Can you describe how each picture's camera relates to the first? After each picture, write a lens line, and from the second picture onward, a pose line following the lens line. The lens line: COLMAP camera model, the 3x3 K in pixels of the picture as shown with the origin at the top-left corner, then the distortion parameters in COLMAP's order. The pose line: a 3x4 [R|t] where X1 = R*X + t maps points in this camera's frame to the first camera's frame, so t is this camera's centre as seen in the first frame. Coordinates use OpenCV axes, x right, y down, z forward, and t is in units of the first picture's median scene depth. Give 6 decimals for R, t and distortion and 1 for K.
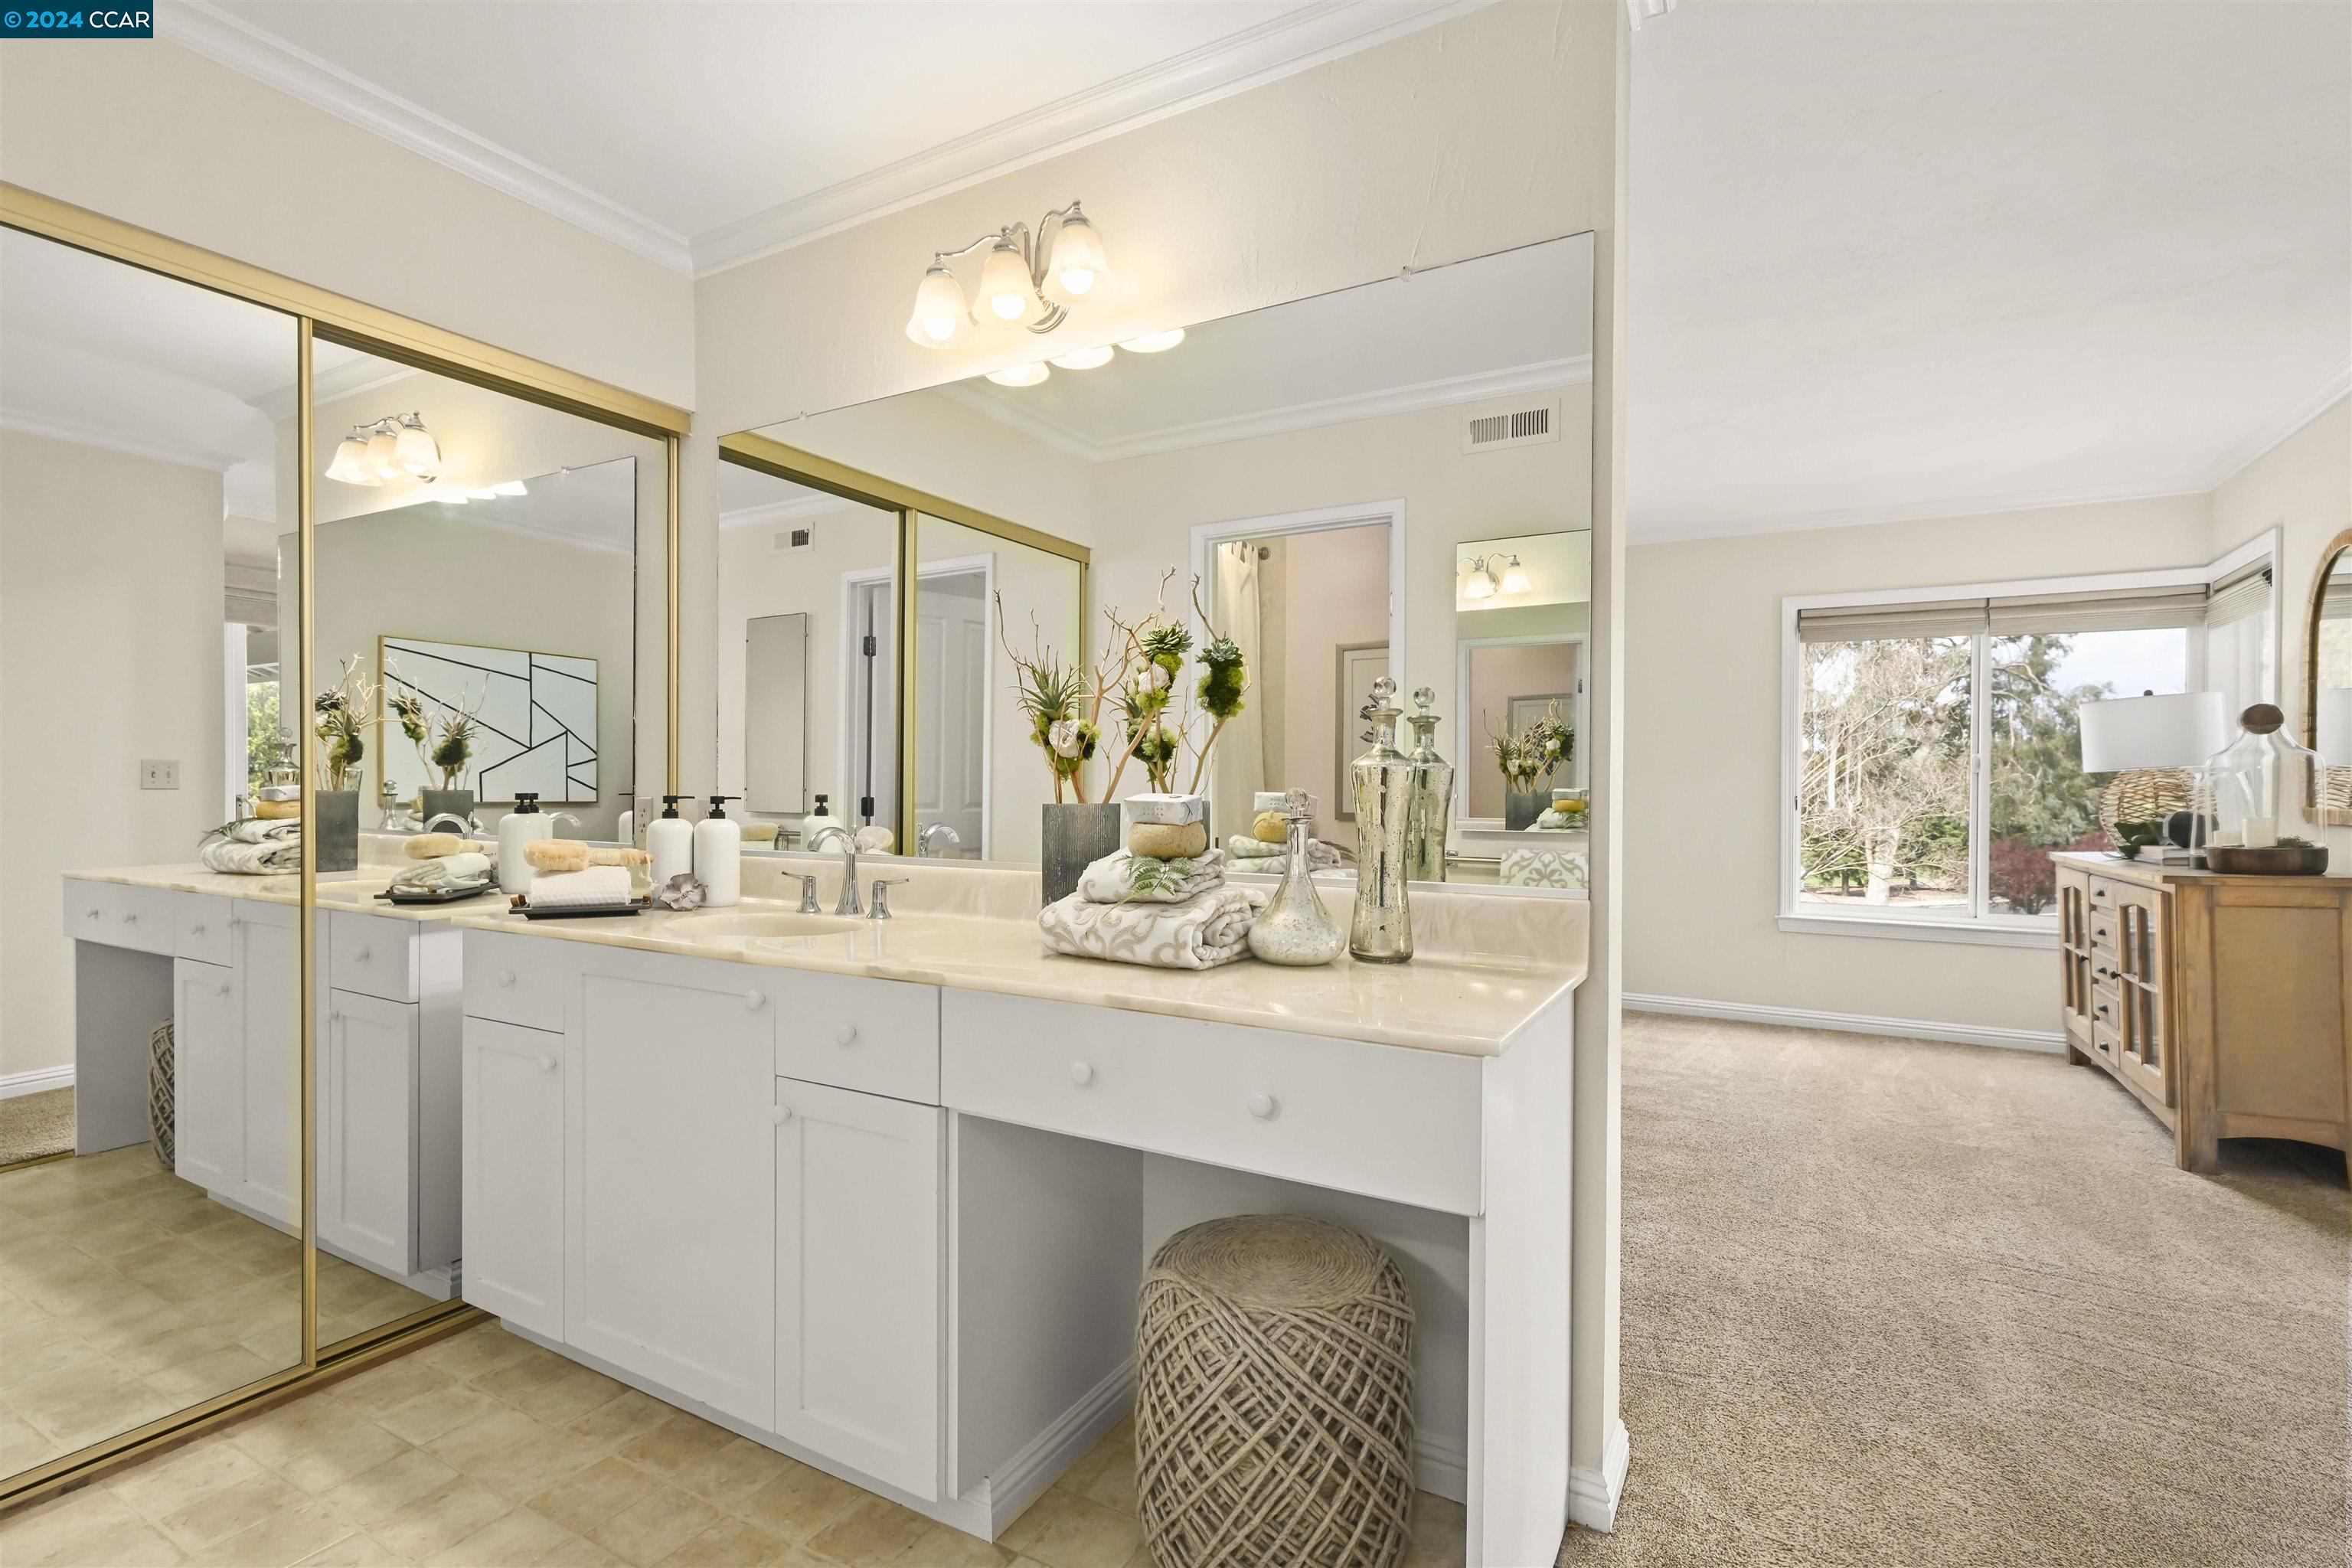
lens RADIAL K [[1179.9, 0, 1090.8], [0, 1179.9, 788.2], [0, 0, 1]] dist [0.000002, -0.000438]
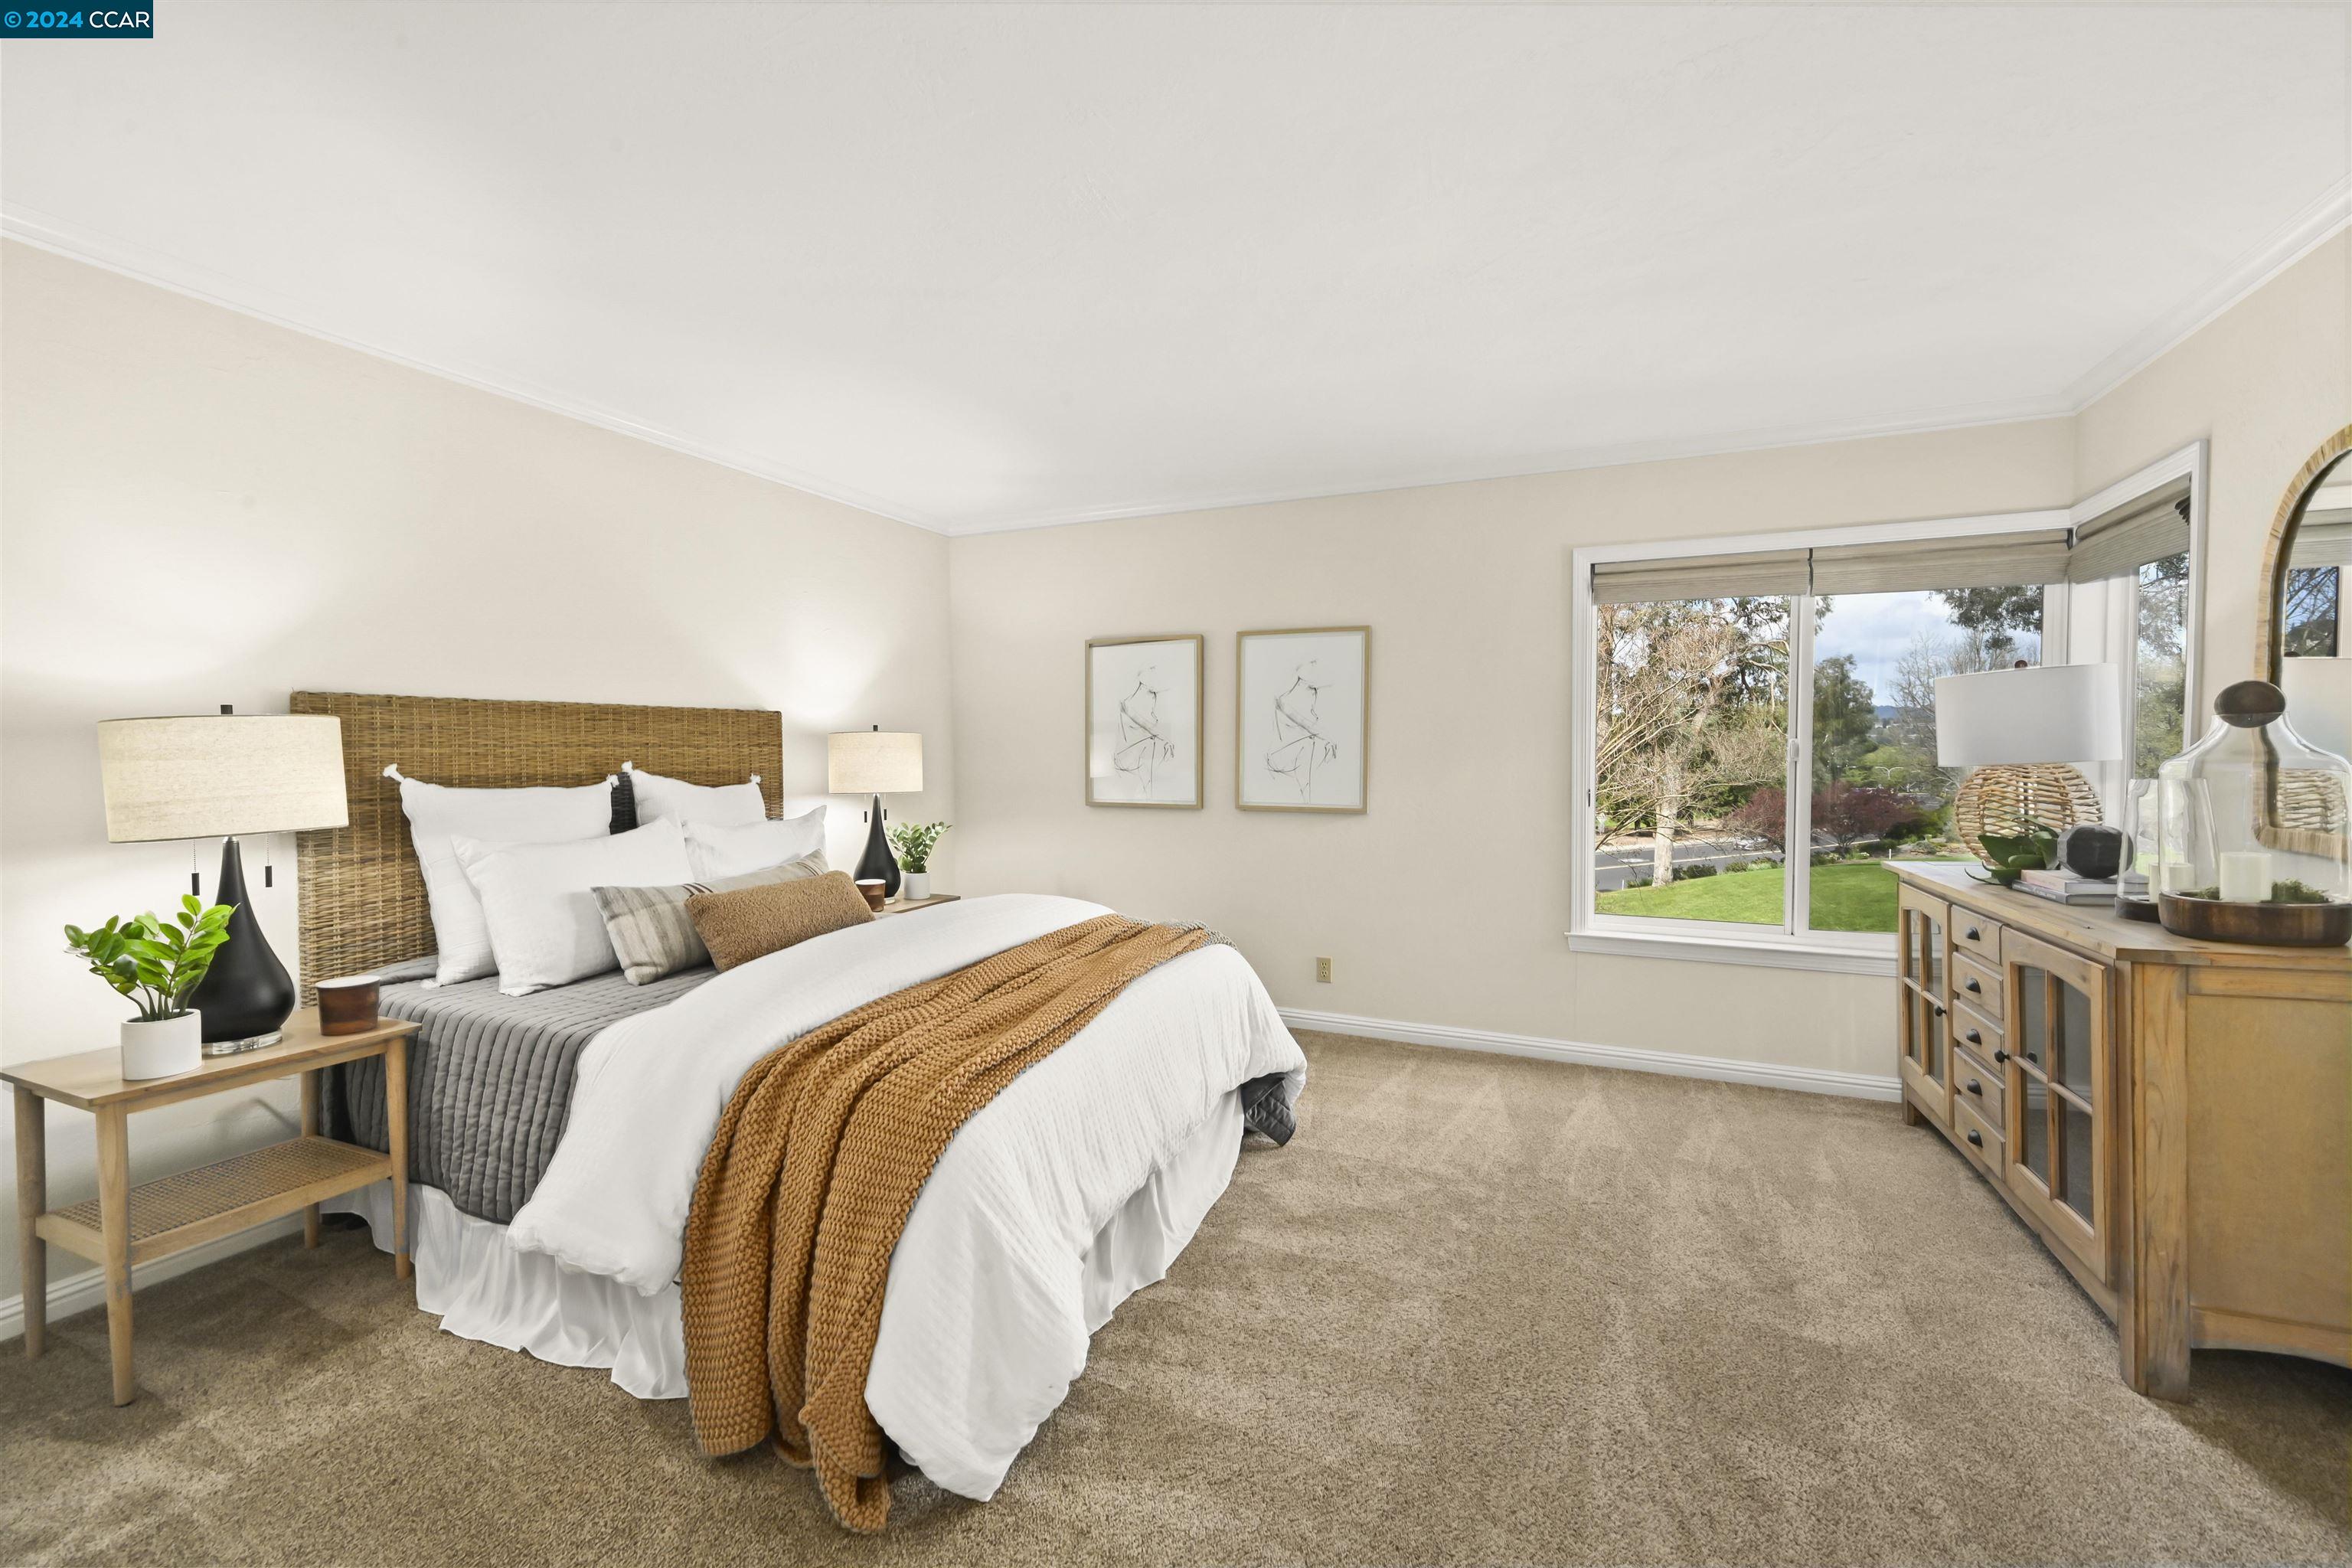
lens RADIAL K [[1004.5, 0, 1129.9], [0, 1004.5, 769.1], [0, 0, 1]] dist [0.000387, -0.000153]
pose [[0.994795, -0.010222, 0.101379, 0.269726], [0.007906, 0.999699, 0.023223, -0.034419], [-0.101585, -0.022300, 0.994577, 0.434565]]
